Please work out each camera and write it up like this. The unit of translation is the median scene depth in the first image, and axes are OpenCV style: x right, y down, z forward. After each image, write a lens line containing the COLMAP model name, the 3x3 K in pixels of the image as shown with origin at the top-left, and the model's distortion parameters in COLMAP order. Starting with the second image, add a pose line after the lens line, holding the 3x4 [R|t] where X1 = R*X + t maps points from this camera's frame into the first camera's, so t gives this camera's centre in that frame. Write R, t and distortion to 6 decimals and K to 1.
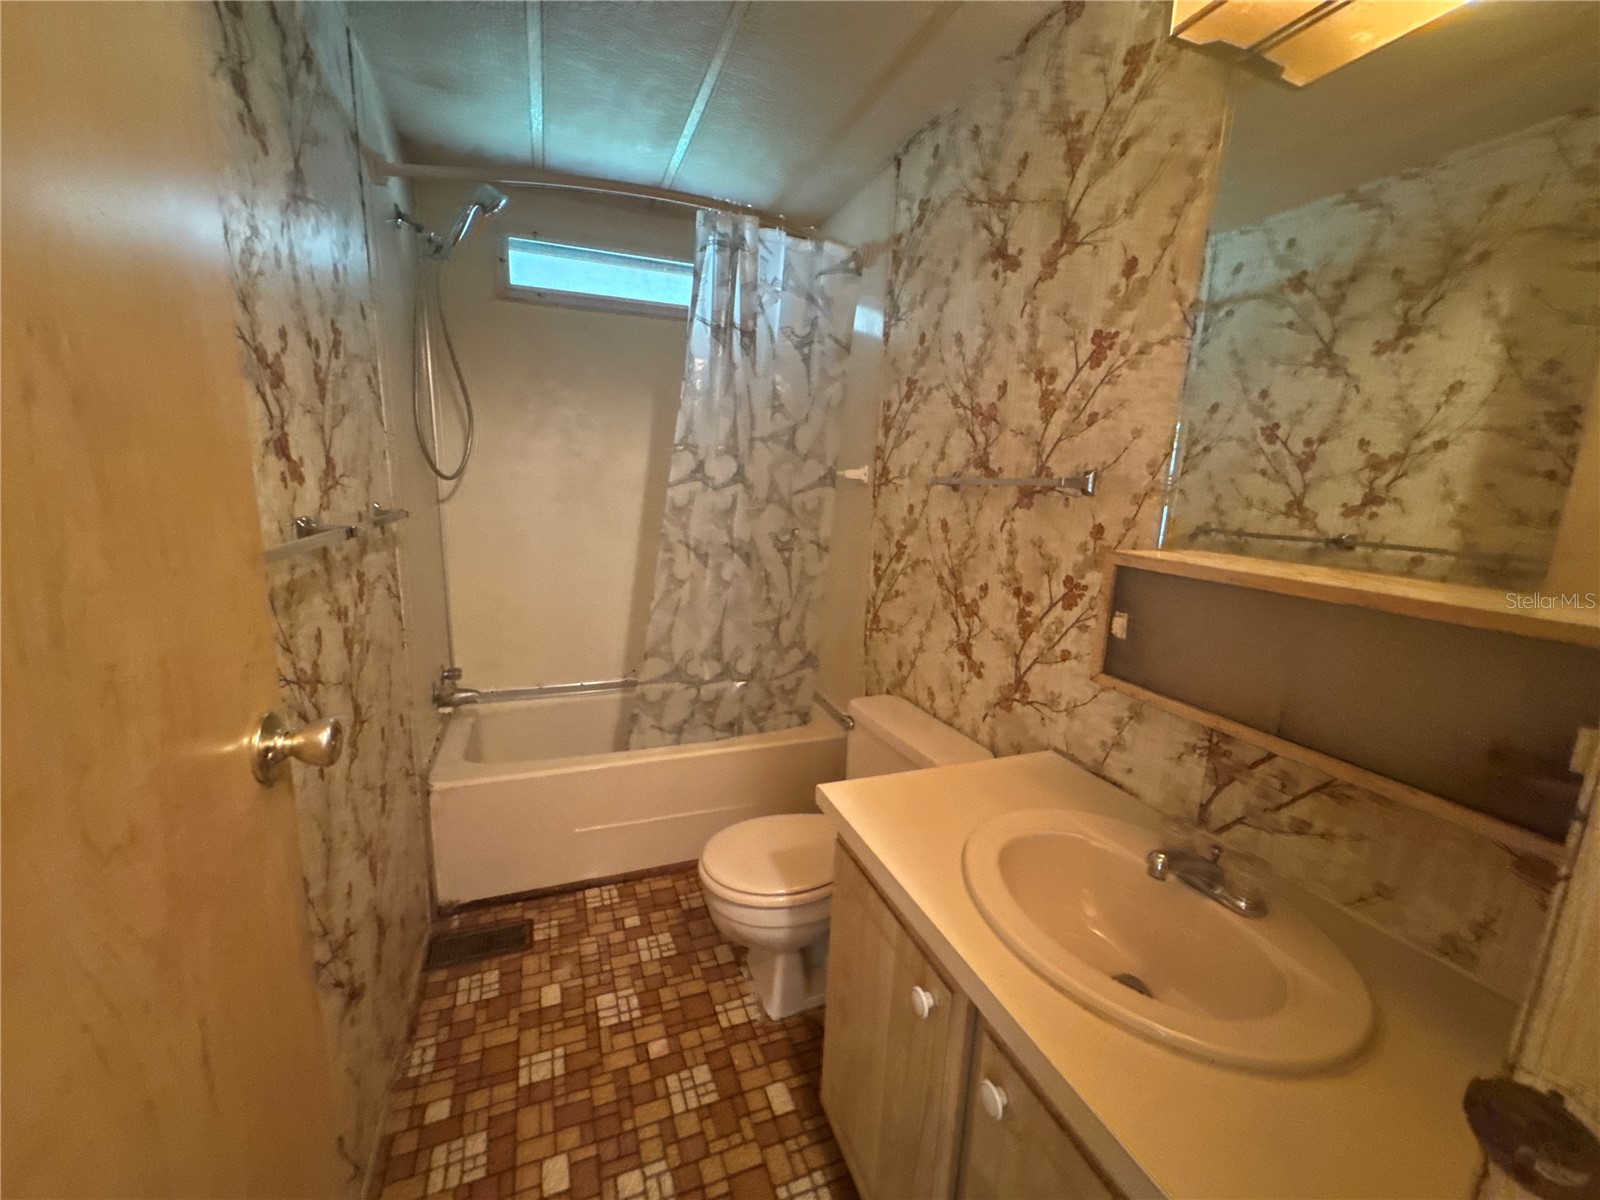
lens RADIAL K [[641.8, 0, 800.5], [0, 641.8, 604.1], [0, 0, 1]] dist [-0.005147, 0.000895]
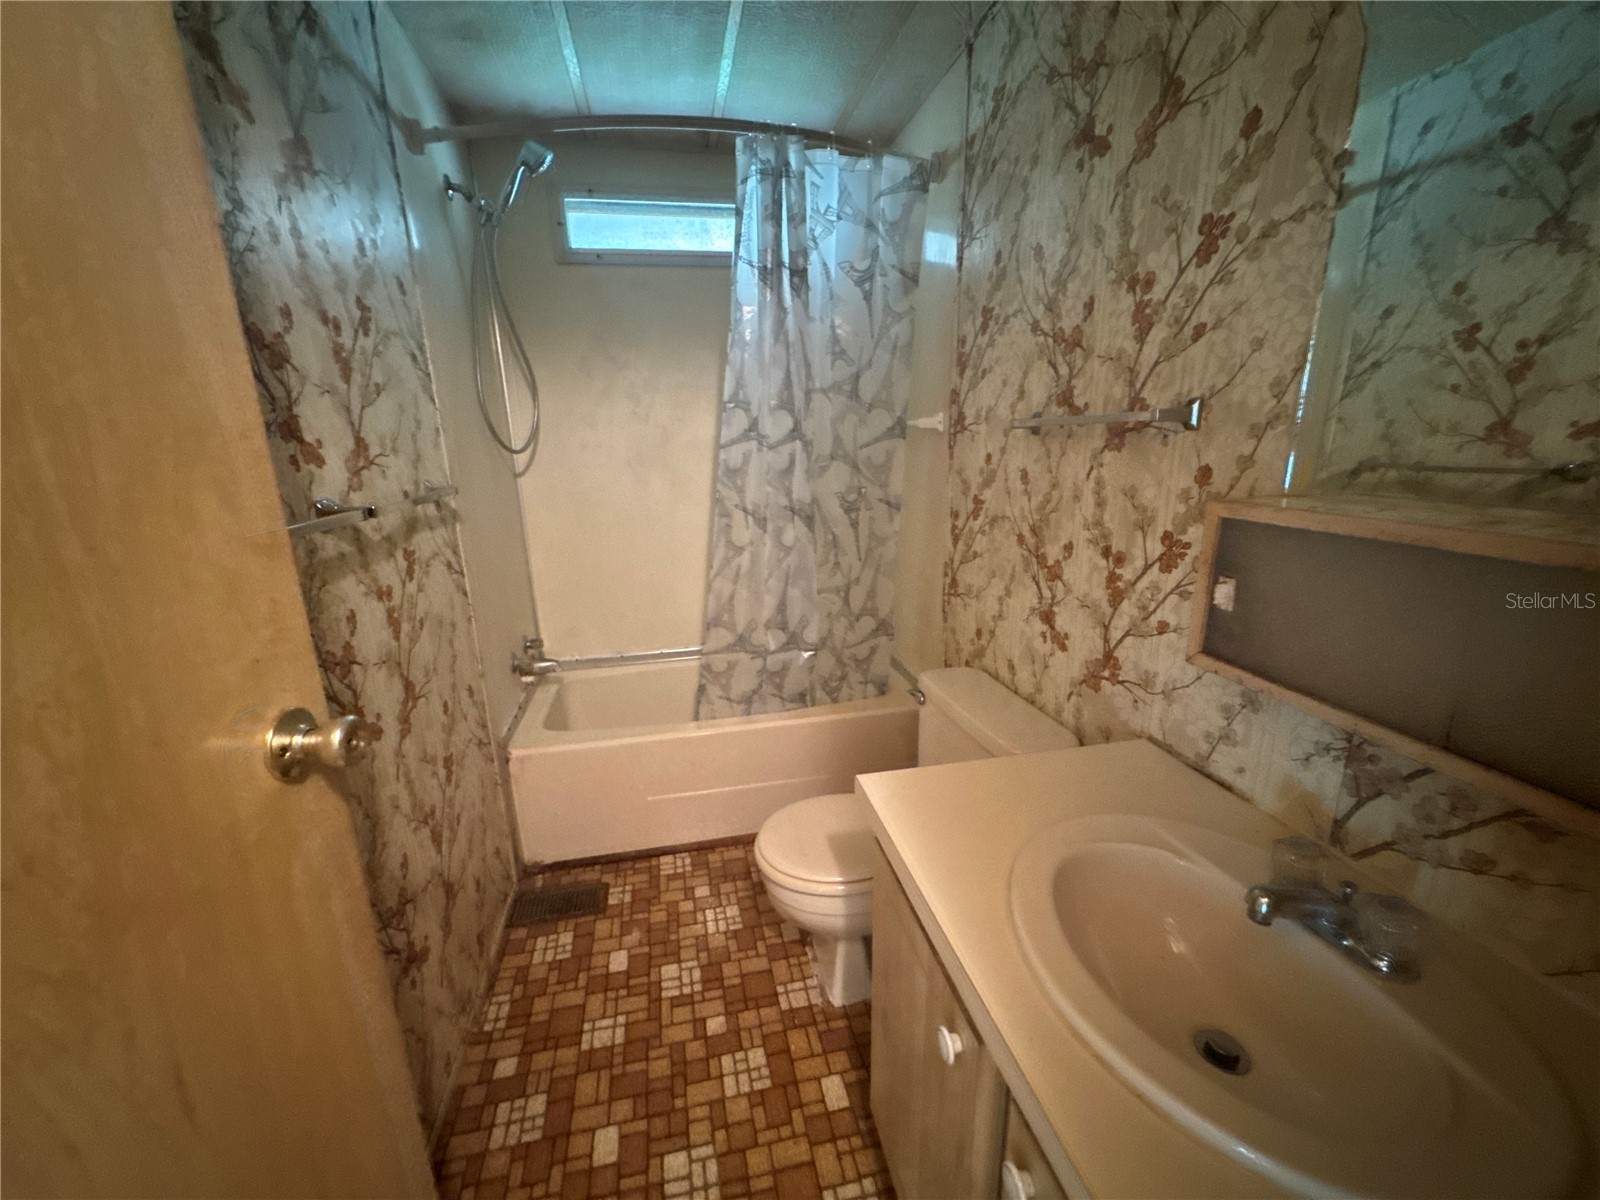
lens RADIAL K [[641.8, 0, 799.1], [0, 641.8, 604.4], [0, 0, 1]] dist [-0.005147, 0.000895]
pose [[0.984589, -0.013850, -0.174335, 0.079697], [0.024997, 0.997769, 0.061909, -0.010818], [0.173088, -0.065313, 0.982738, 0.088761]]
